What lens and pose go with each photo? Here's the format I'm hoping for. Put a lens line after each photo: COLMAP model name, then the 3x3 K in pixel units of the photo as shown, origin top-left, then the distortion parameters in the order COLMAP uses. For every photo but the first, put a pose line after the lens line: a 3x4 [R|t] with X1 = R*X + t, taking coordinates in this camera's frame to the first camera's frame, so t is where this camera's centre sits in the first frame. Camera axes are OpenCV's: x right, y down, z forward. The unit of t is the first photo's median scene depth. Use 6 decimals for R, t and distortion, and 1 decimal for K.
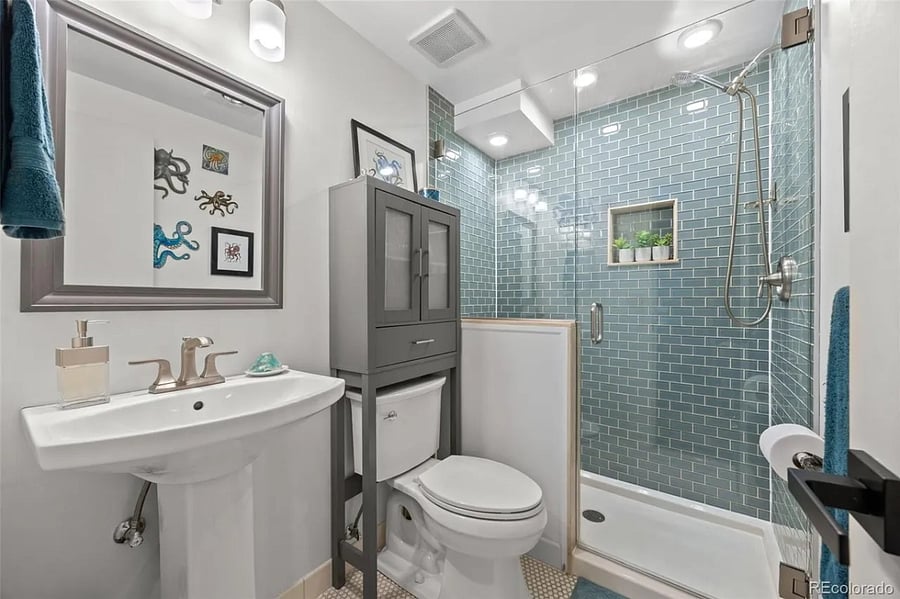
lens RADIAL K [[347.3, 0, 445.6], [0, 347.3, 298.7], [0, 0, 1]] dist [-0.001304, -0.000232]
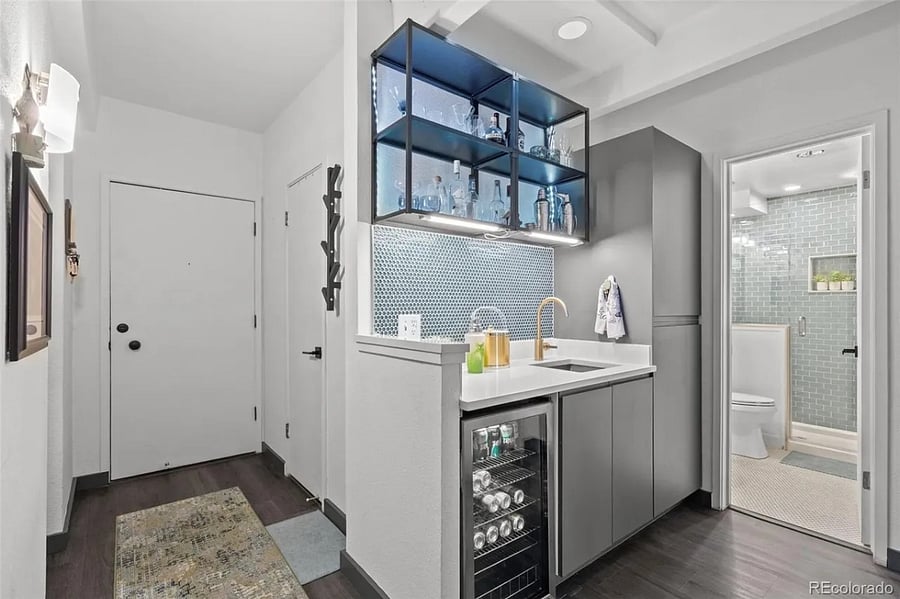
lens RADIAL K [[438.9, 0, 452.8], [0, 438.9, 297.2], [0, 0, 1]] dist [0.003786, -0.000253]
pose [[0.966245, -0.005285, -0.257571, -0.594433], [0.001926, 0.999910, -0.013293, -0.053042], [0.257618, 0.012348, 0.966168, -1.382551]]
